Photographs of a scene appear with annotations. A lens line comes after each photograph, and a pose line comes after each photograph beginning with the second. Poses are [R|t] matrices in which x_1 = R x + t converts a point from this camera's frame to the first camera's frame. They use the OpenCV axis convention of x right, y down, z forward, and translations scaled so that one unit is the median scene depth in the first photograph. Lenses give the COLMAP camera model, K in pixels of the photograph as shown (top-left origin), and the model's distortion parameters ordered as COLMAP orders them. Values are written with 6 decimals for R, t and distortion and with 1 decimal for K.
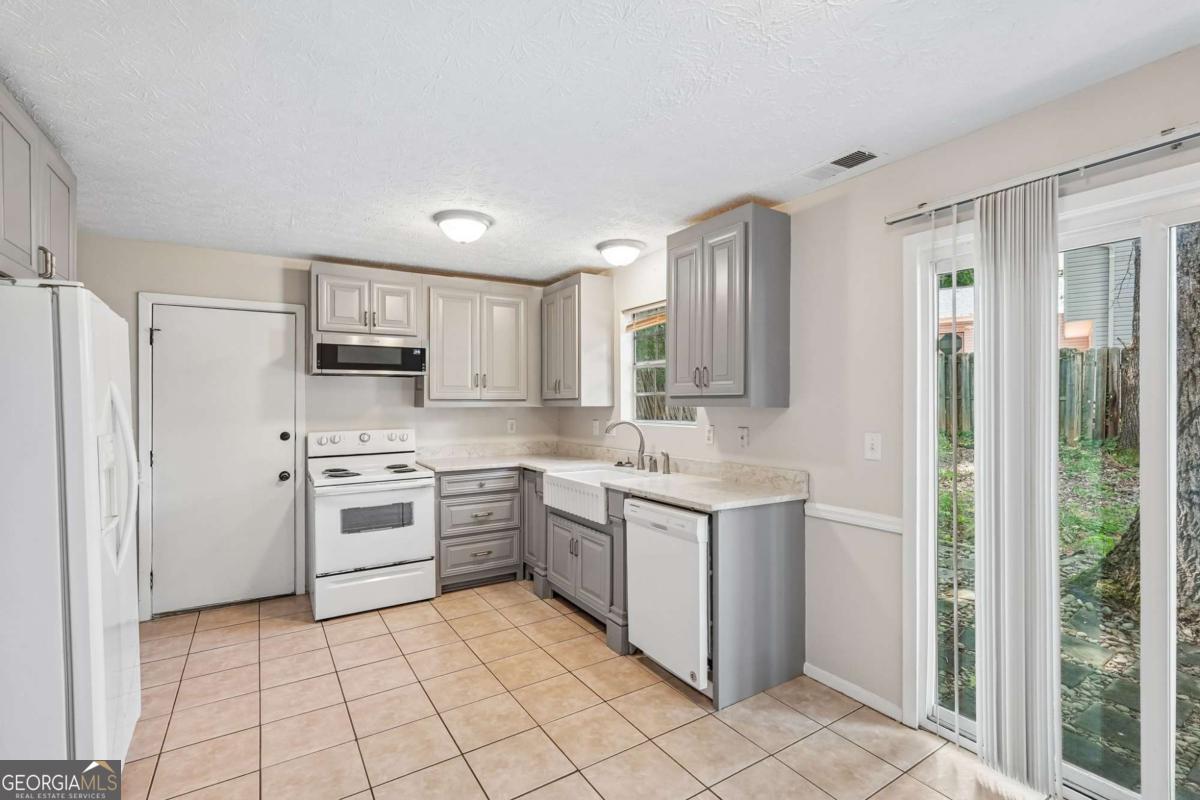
lens RADIAL K [[540.9, 0, 600.4], [0, 540.9, 402.6], [0, 0, 1]] dist [-0.013014, 0.008970]
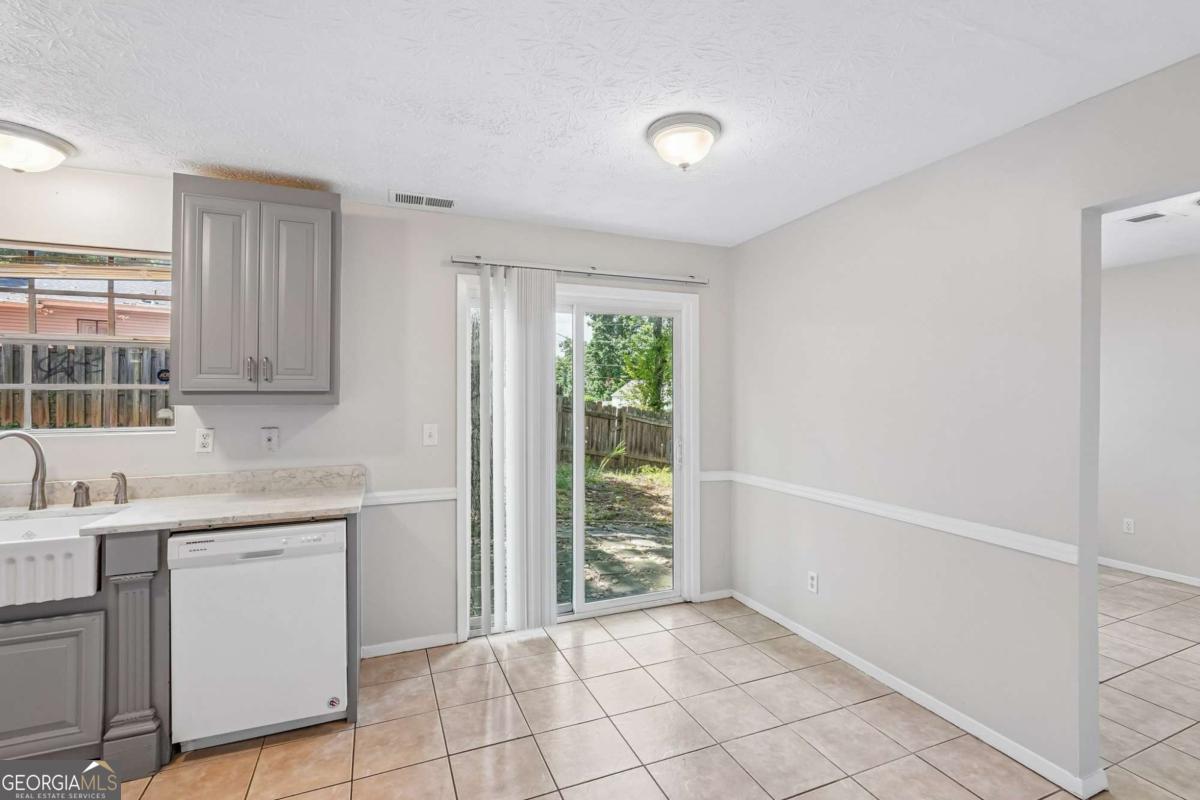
lens RADIAL K [[545.8, 0, 600.8], [0, 545.8, 389.5], [0, 0, 1]] dist [-0.013364, 0.010554]
pose [[0.173529, 0.016837, 0.984685, -0.438958], [0.003779, 0.999835, -0.017762, 0.001060], [-0.984821, 0.006803, 0.173437, 0.265669]]
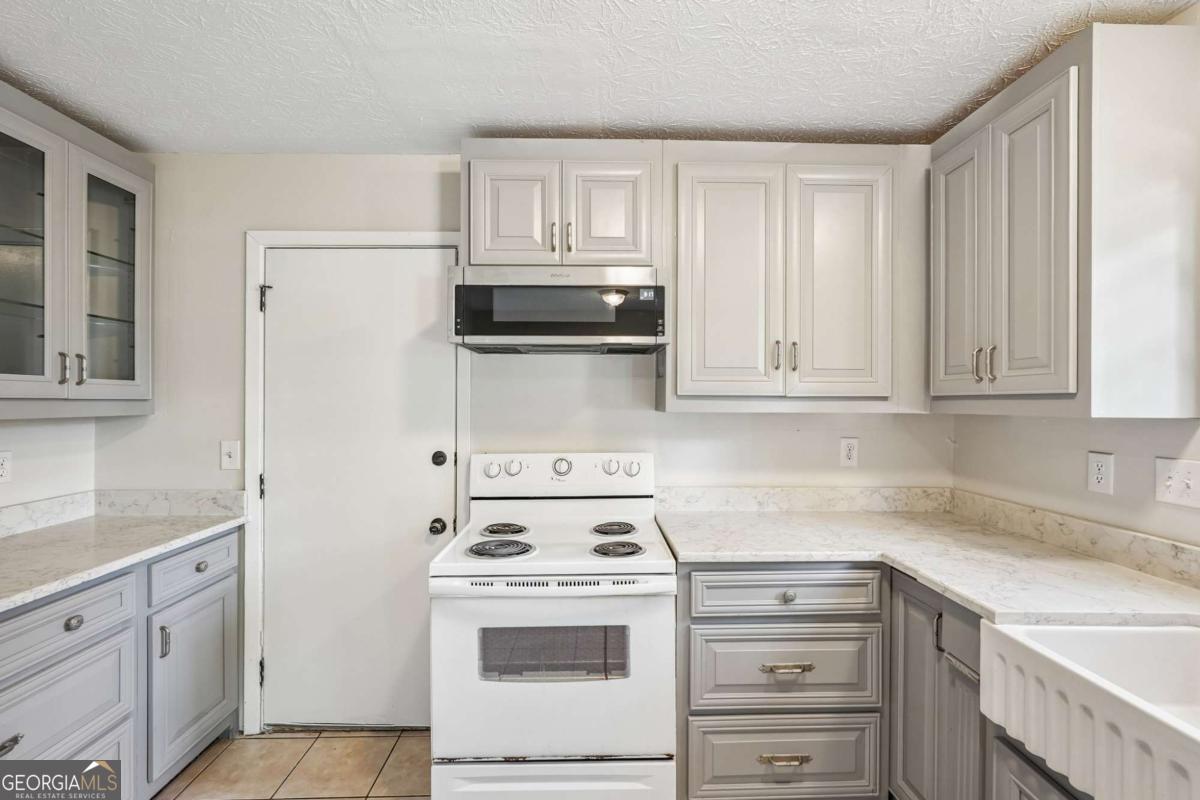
lens RADIAL K [[540.9, 0, 600.4], [0, 540.9, 402.6], [0, 0, 1]] dist [-0.013014, 0.008970]
pose [[0.859373, 0.008112, -0.511285, -0.143577], [-0.006122, 0.999966, 0.005576, -0.002636], [0.511313, -0.001662, 0.859393, 0.619046]]
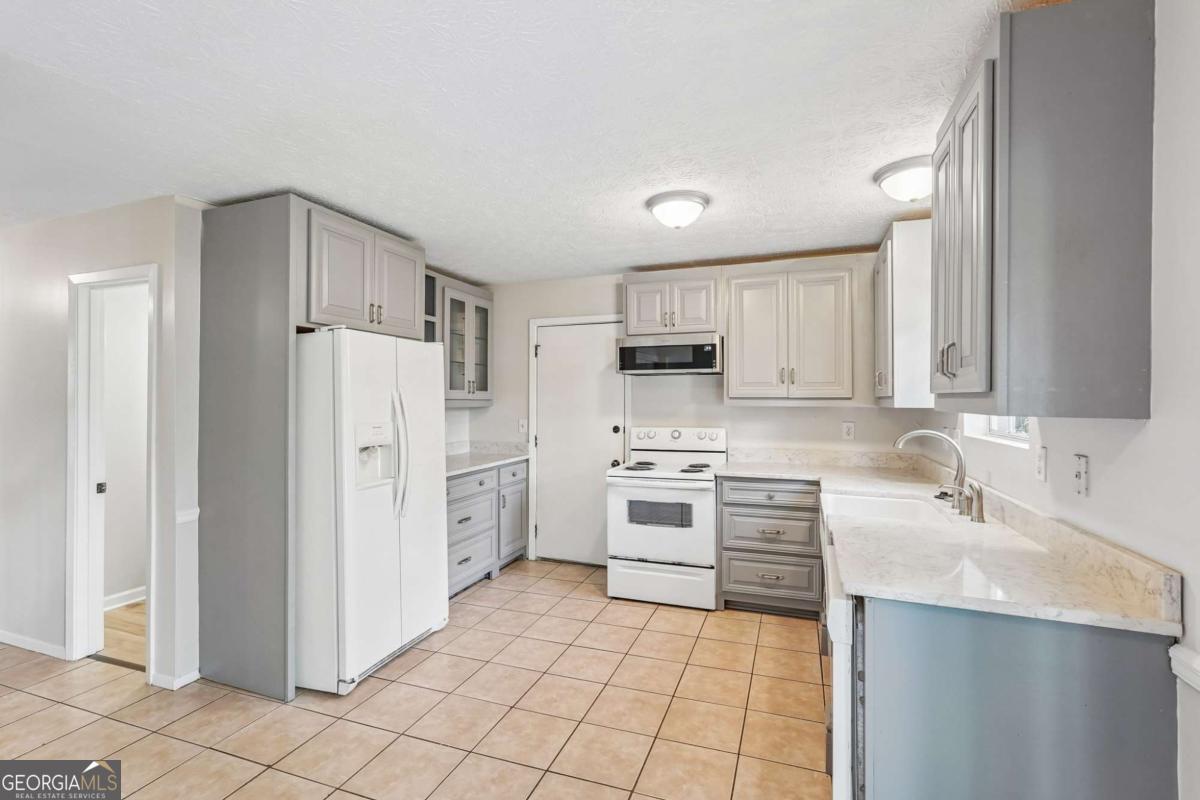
lens RADIAL K [[543.5, 0, 603.7], [0, 543.5, 395.7], [0, 0, 1]] dist [-0.001140, -0.000102]
pose [[0.612814, 0.000119, -0.790227, 0.332713], [-0.002727, 0.999994, -0.001965, -0.007477], [0.790222, 0.003359, 0.612811, 0.283154]]
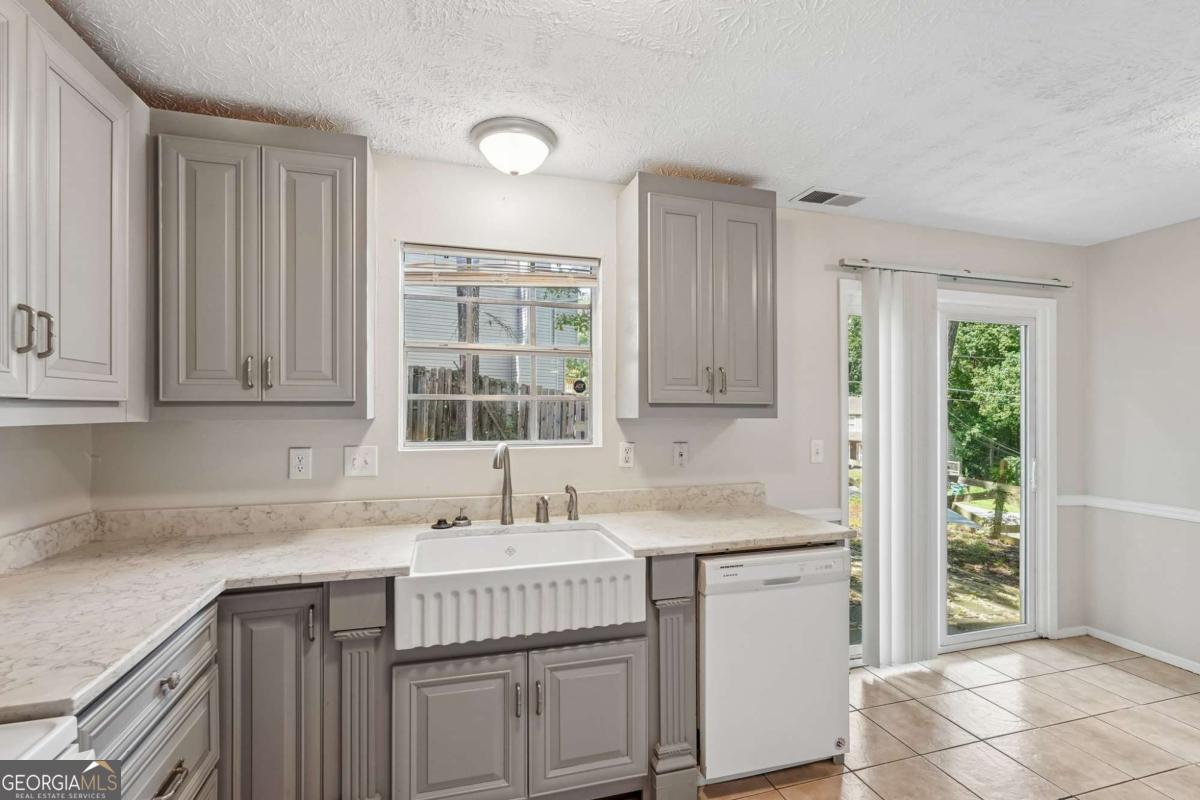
lens RADIAL K [[539.9, 0, 602.7], [0, 539.9, 410.6], [0, 0, 1]] dist [-0.004157, 0.005902]
pose [[0.267200, 0.003510, 0.963635, -0.487142], [-0.004386, 0.999987, -0.002426, -0.000498], [-0.963631, -0.003578, 0.267212, 0.757527]]
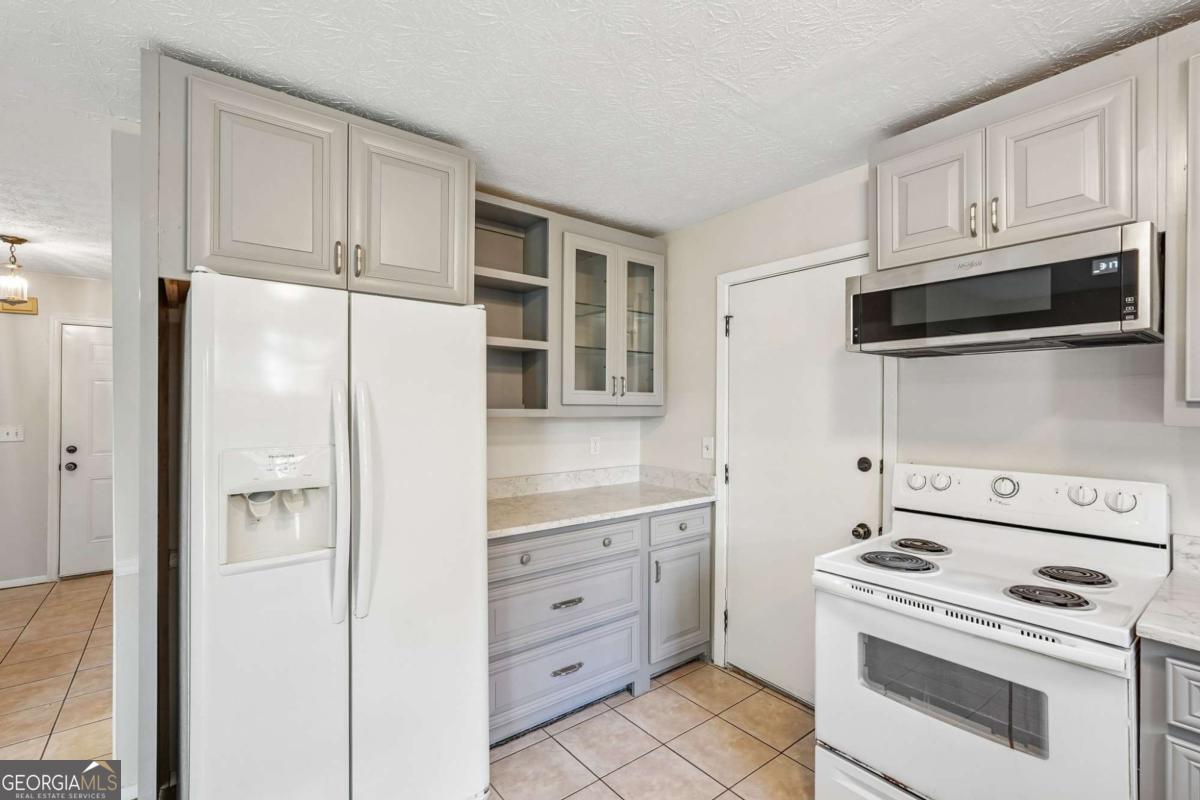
lens RADIAL K [[540.9, 0, 600.4], [0, 540.9, 402.6], [0, 0, 1]] dist [-0.013014, 0.008970]
pose [[0.100110, 0.003072, -0.994972, -0.027849], [-0.003967, 0.999989, 0.002689, -0.005973], [0.994968, 0.003678, 0.100121, 0.689566]]
